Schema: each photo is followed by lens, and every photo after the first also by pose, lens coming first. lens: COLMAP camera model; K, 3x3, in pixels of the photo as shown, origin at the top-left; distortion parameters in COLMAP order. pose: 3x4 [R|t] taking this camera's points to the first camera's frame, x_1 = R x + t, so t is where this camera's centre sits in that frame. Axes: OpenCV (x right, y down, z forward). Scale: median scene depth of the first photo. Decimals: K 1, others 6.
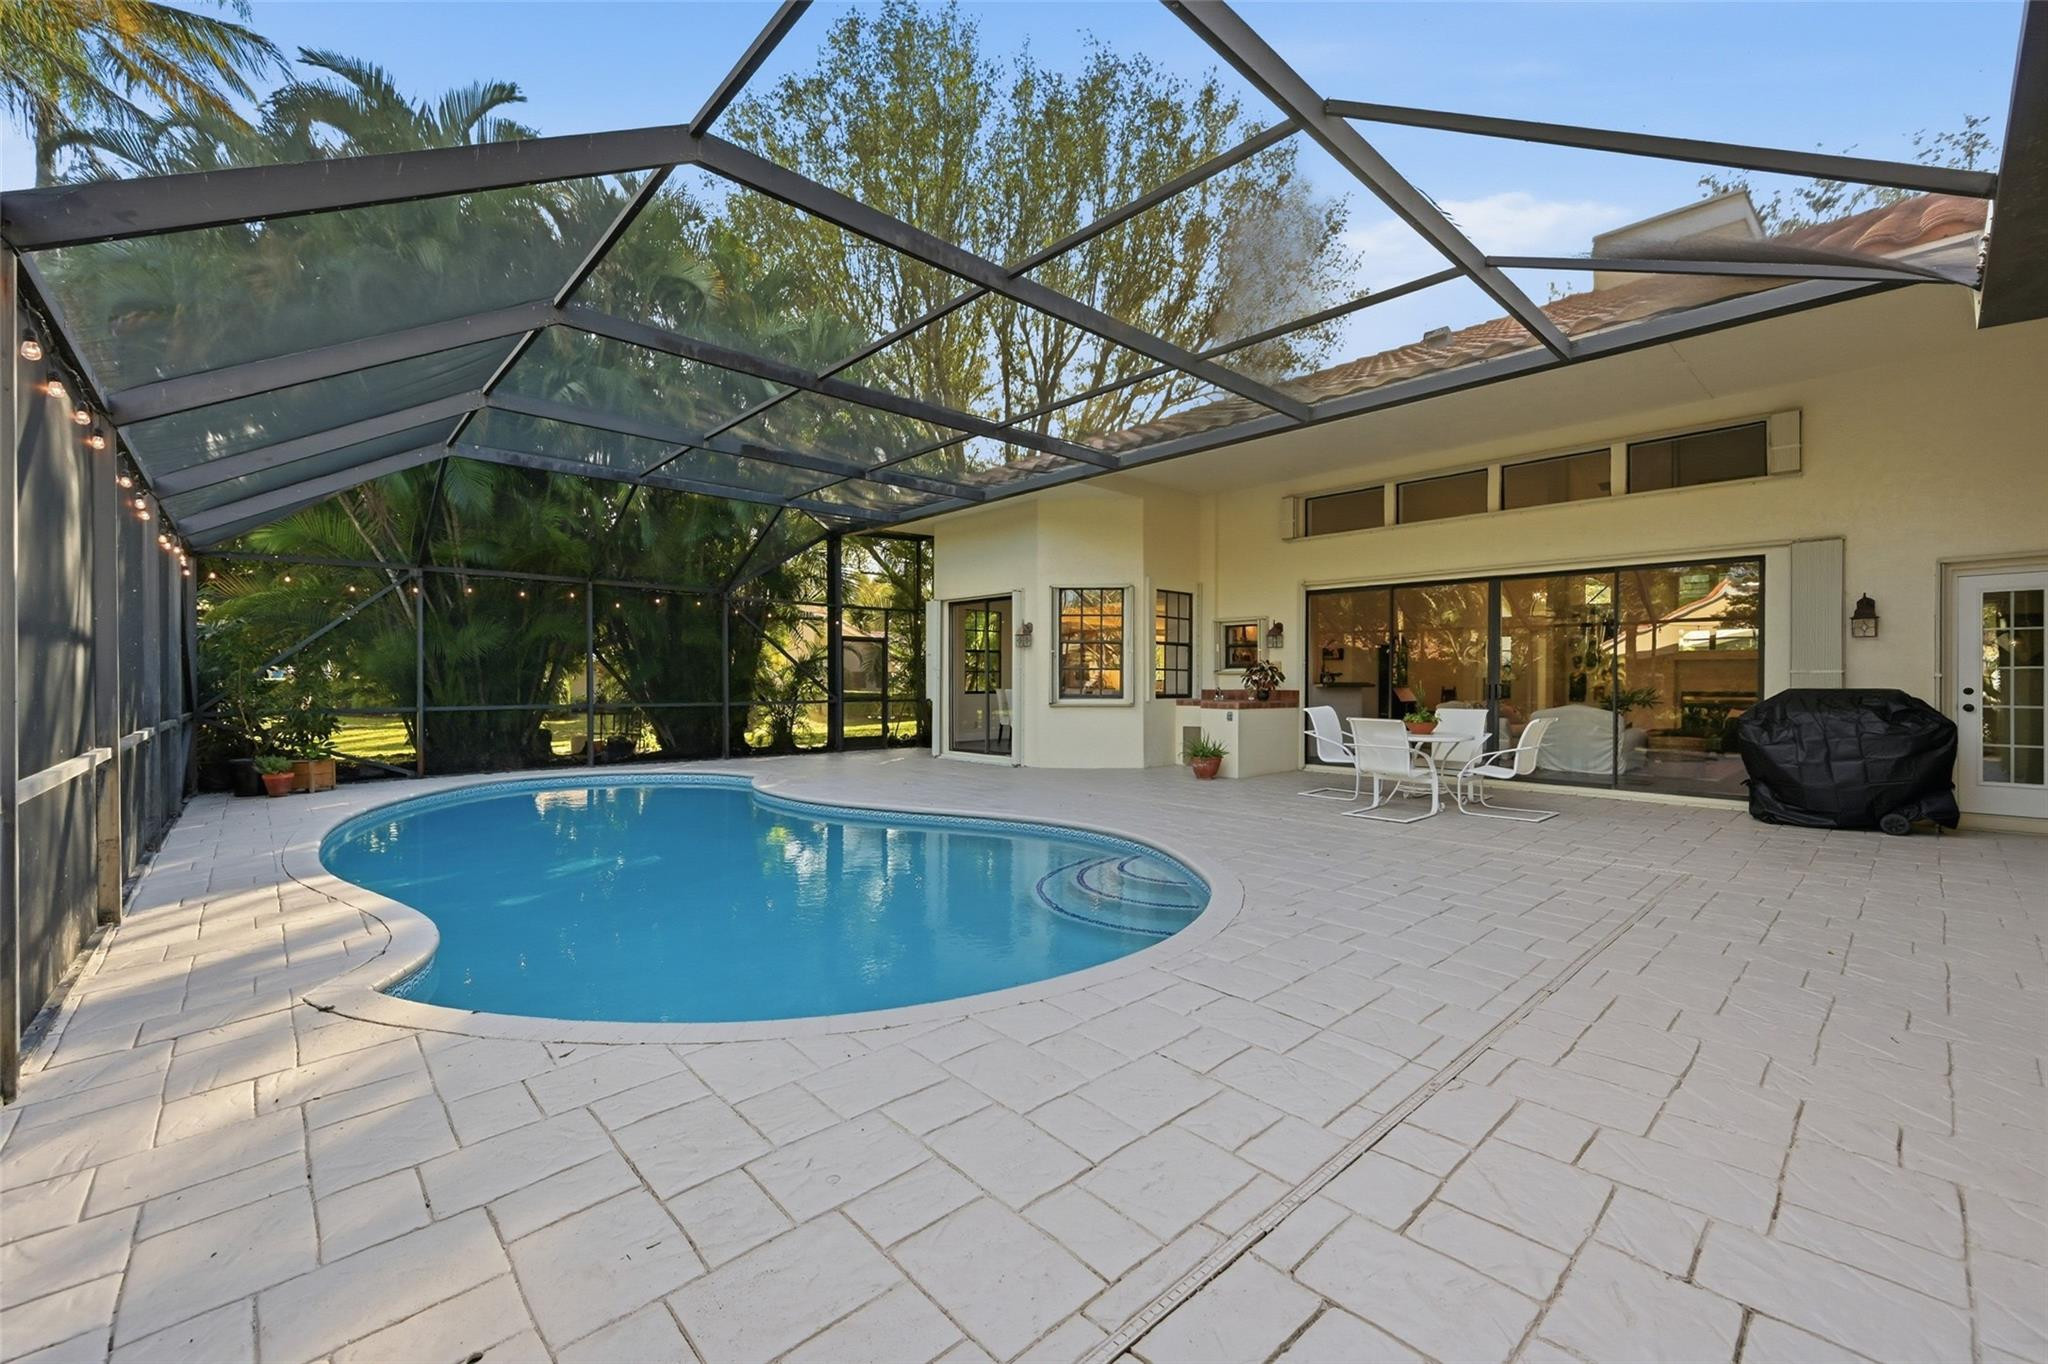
lens RADIAL K [[825.6, 0, 1028.2], [0, 825.6, 691.0], [0, 0, 1]] dist [-0.002884, -0.000116]
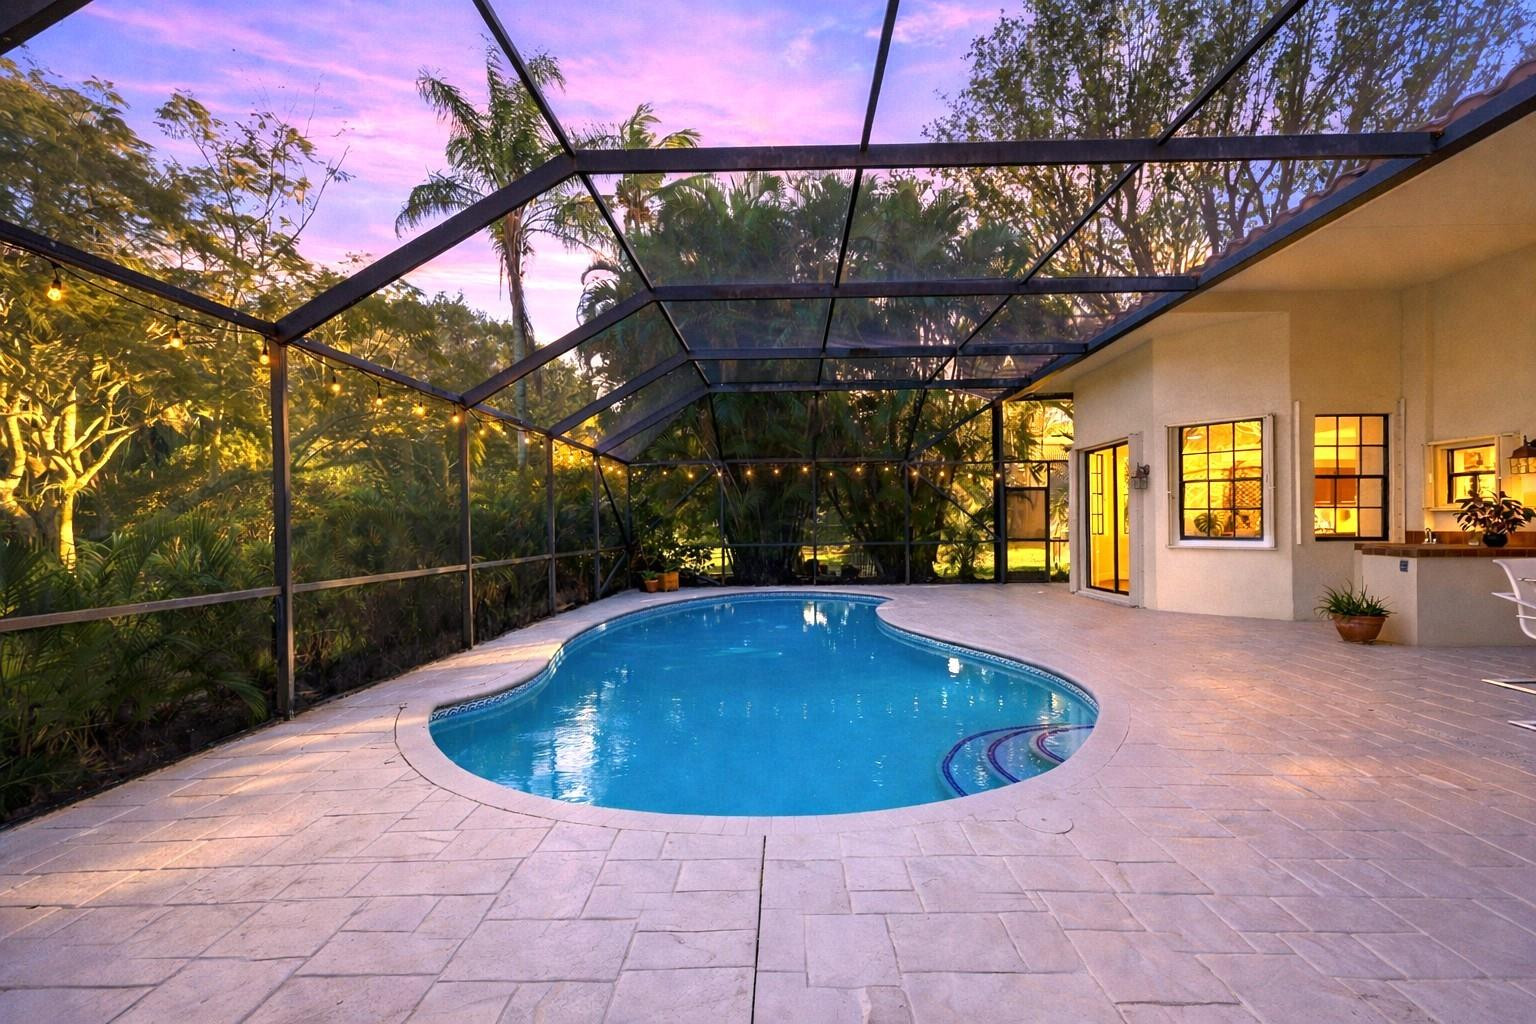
lens RADIAL K [[619.2, 0, 771.1], [0, 619.2, 518.7], [0, 0, 1]] dist [-0.002884, -0.000116]
pose [[0.720705, -0.017682, -0.693016, 0.190073], [0.001738, 0.999718, -0.023700, -0.000676], [0.693240, 0.015877, 0.720532, 0.147345]]
